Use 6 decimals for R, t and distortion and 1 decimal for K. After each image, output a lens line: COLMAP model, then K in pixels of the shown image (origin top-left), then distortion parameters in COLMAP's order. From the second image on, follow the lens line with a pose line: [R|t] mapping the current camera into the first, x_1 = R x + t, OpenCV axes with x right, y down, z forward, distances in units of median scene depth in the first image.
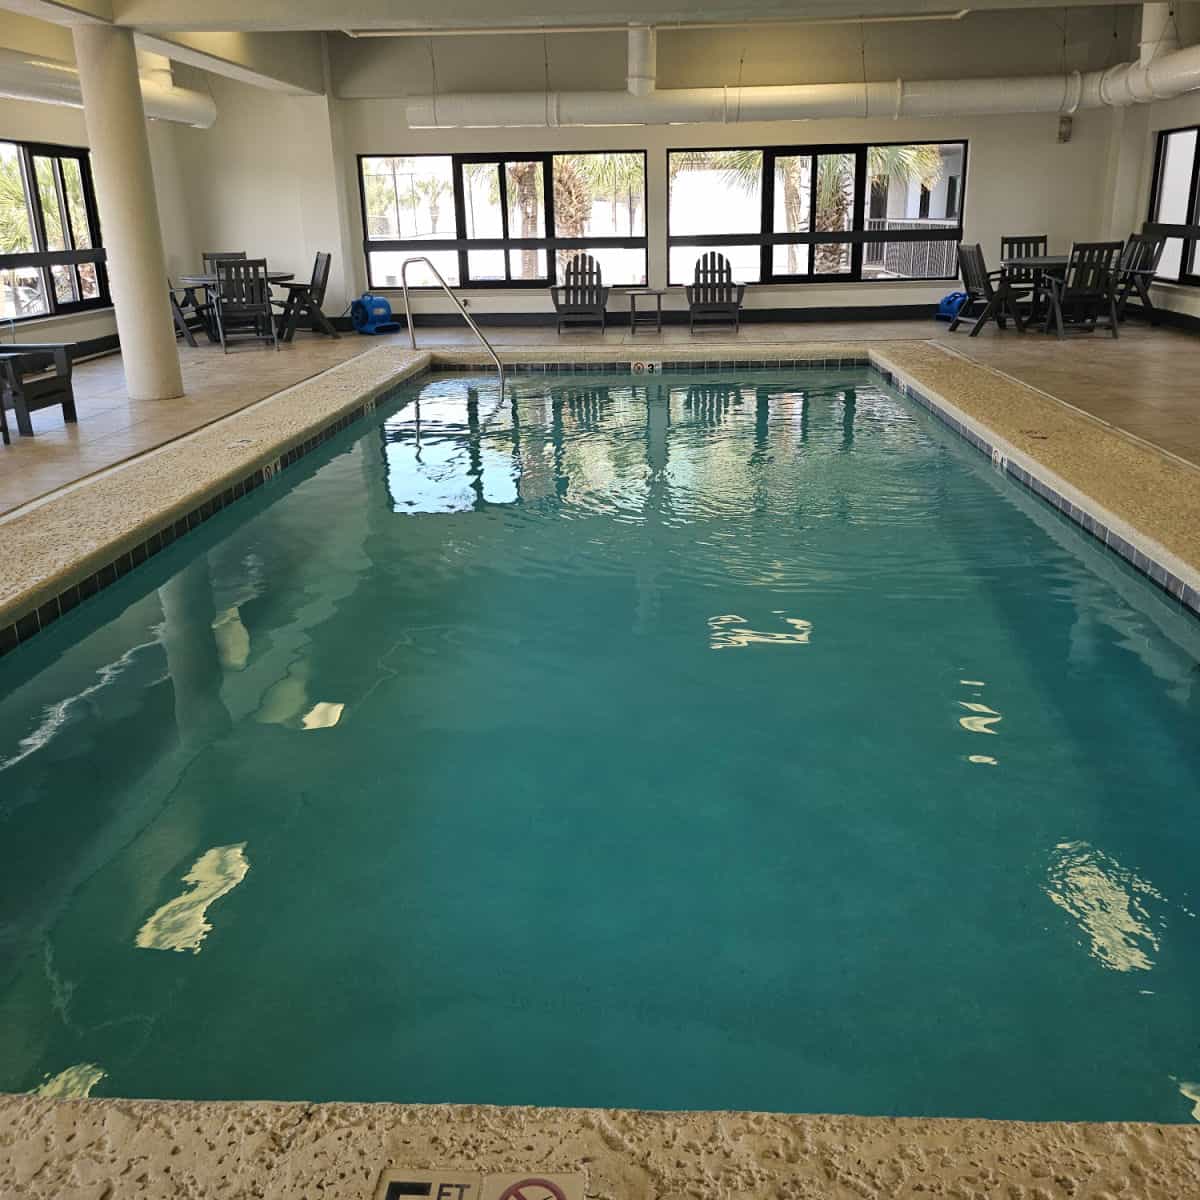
lens RADIAL K [[1051.6, 0, 604.2], [0, 1051.6, 537.1], [0, 0, 1]] dist [0.010482, -0.050074]
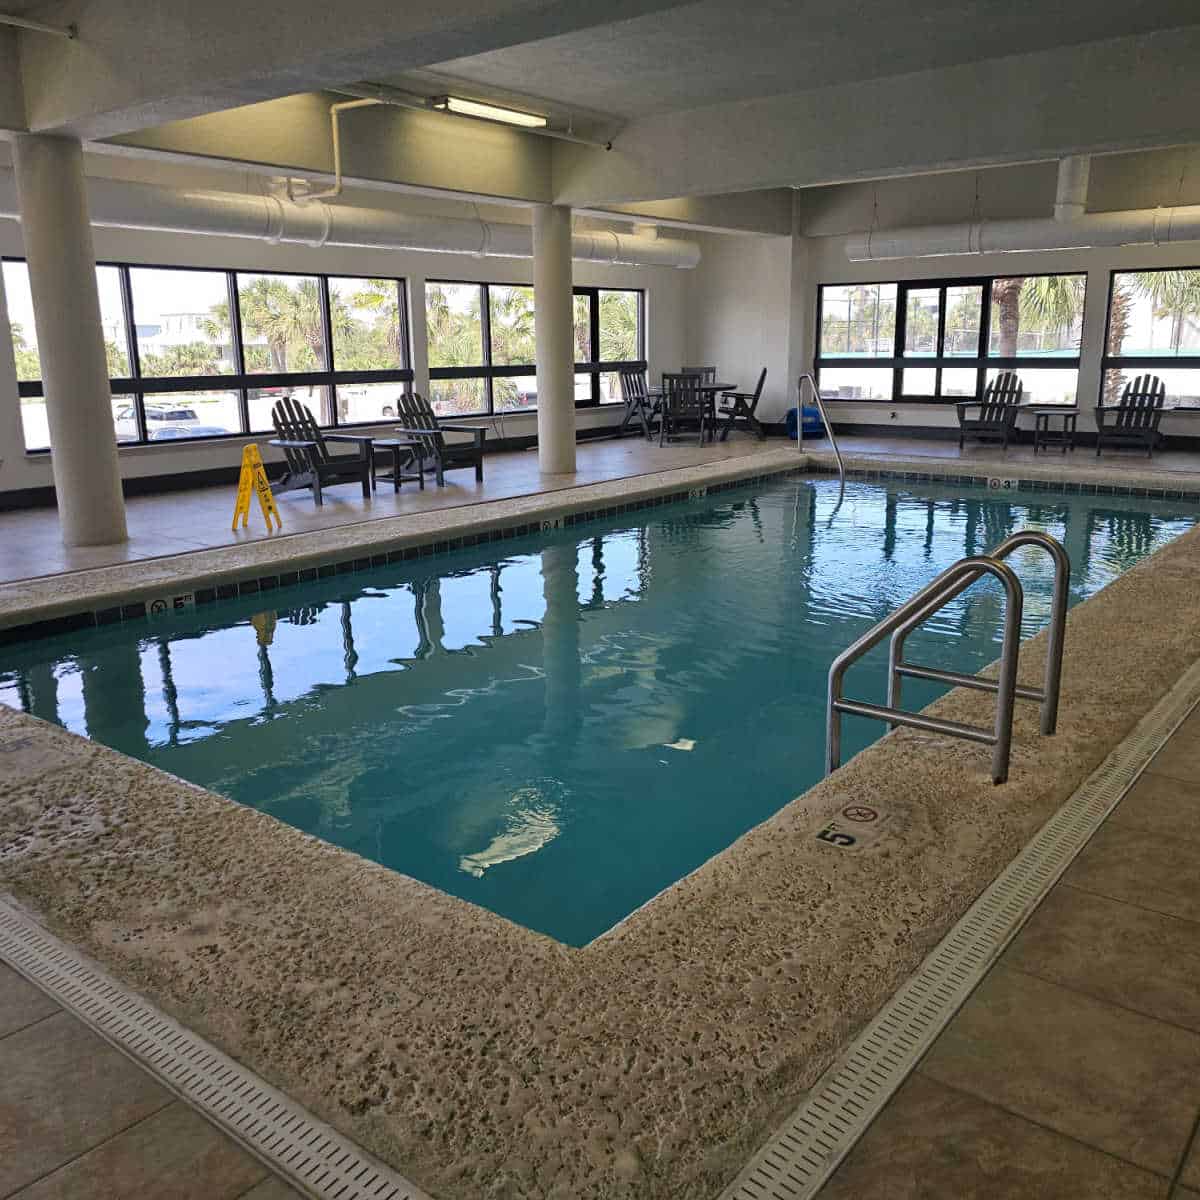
lens RADIAL K [[1046.5, 0, 600.0], [0, 1046.5, 600.0], [0, 0, 1]] dist [0.002932, -0.056721]
pose [[0.805520, 0.142103, -0.575278, 0.279961], [-0.166902, 0.985924, 0.009838, 0.005297], [0.568579, 0.088090, 0.817899, -0.040758]]
